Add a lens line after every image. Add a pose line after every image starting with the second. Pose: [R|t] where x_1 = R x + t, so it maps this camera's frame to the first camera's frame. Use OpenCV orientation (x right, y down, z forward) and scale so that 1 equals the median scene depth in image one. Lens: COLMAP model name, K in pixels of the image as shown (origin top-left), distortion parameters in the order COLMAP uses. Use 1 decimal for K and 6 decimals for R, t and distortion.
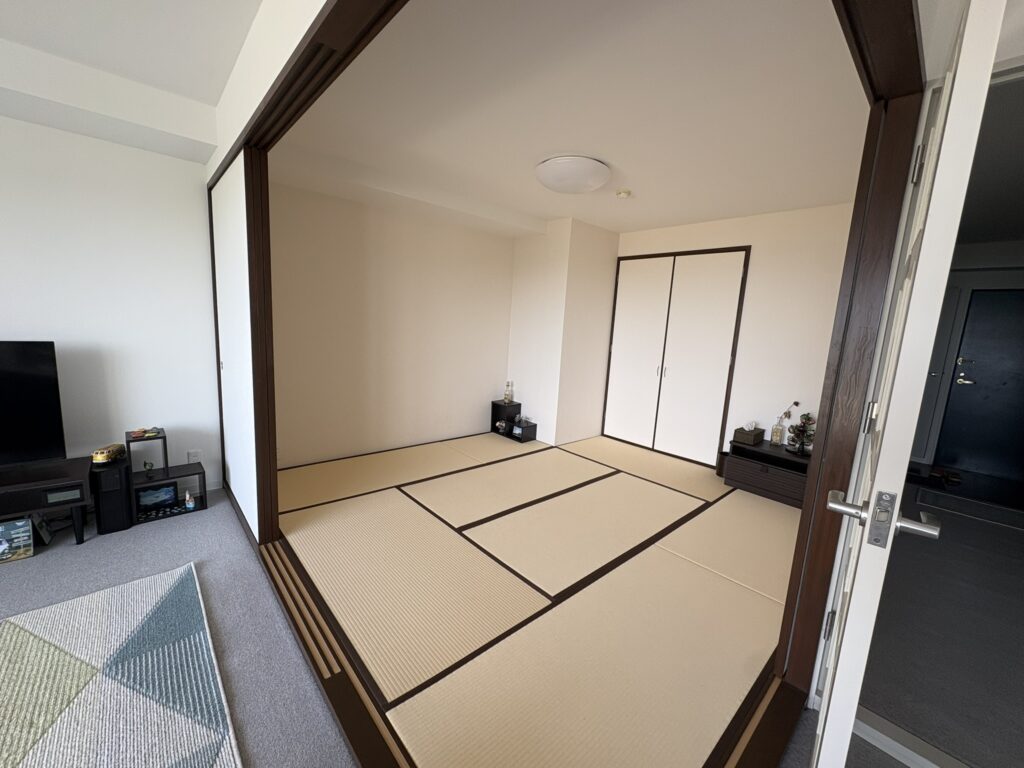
lens RADIAL K [[407.4, 0, 515.2], [0, 407.4, 383.1], [0, 0, 1]] dist [0.001531, 0.000128]
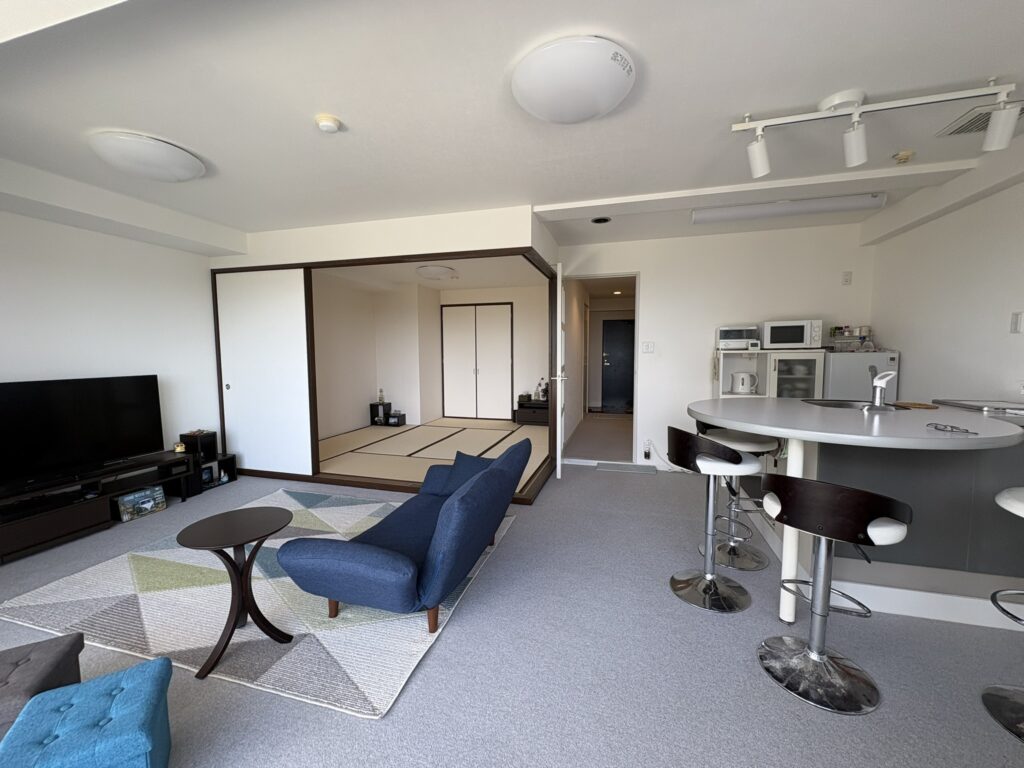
lens RADIAL K [[407.4, 0, 515.5], [0, 407.4, 385.6], [0, 0, 1]] dist [0.001531, 0.000128]
pose [[0.848012, -0.105782, 0.519312, -0.668643], [0.130964, 0.991315, -0.011929, 0.121513], [-0.513540, 0.078127, 0.854501, -0.920760]]
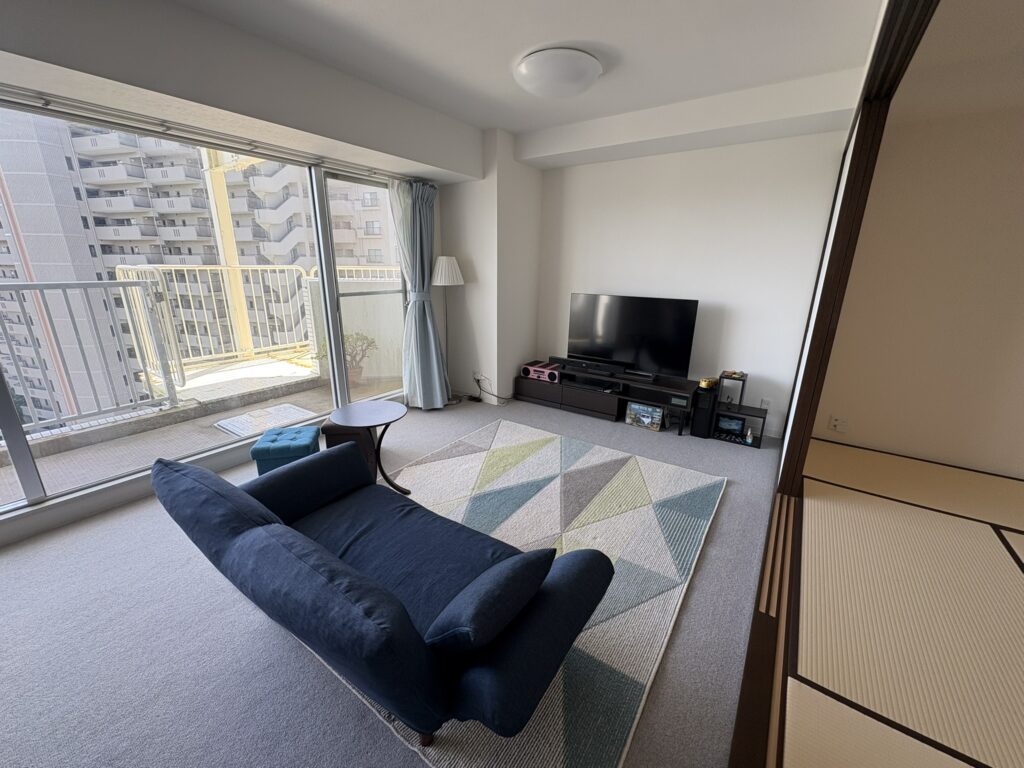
lens RADIAL K [[407.4, 0, 509.1], [0, 407.4, 384.2], [0, 0, 1]] dist [0.001531, 0.000128]
pose [[0.210633, 0.223905, -0.951578, 0.178130], [-0.144744, 0.969830, 0.196160, 0.002960], [0.966790, 0.096417, 0.236687, 0.009027]]
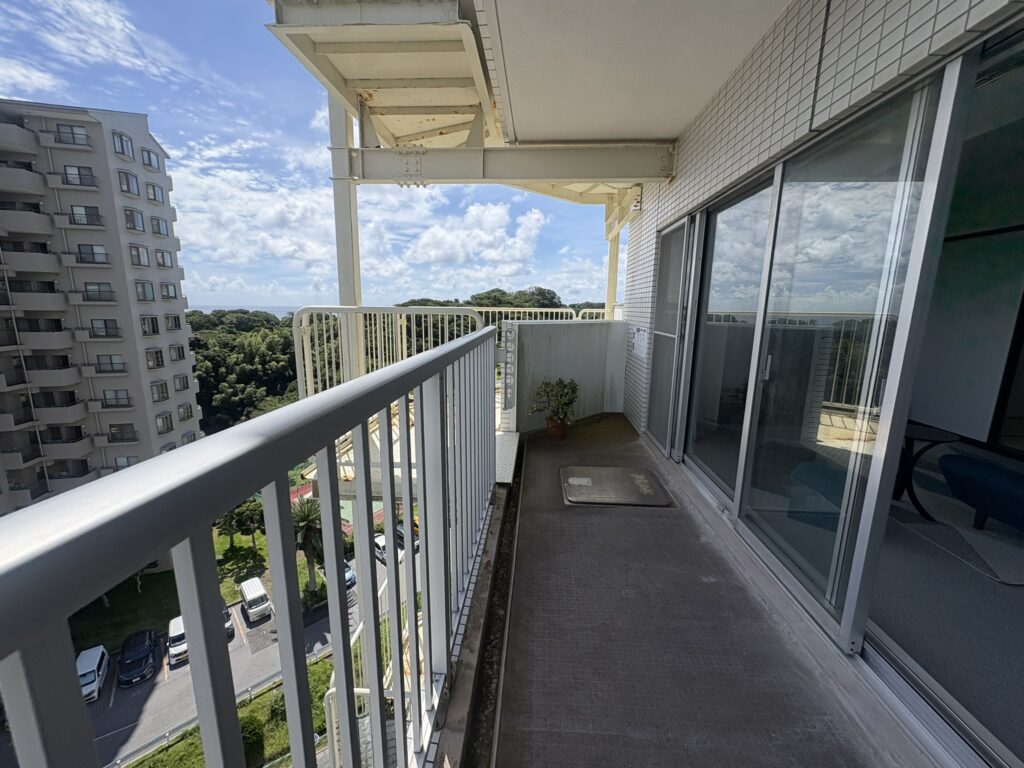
lens RADIAL K [[407.4, 0, 510.4], [0, 407.4, 386.6], [0, 0, 1]] dist [0.001531, 0.000128]
pose [[0.687529, 0.093083, -0.720166, -0.701330], [-0.086693, 0.995179, 0.045864, 0.209437], [0.720963, 0.030900, 0.692284, -1.537758]]
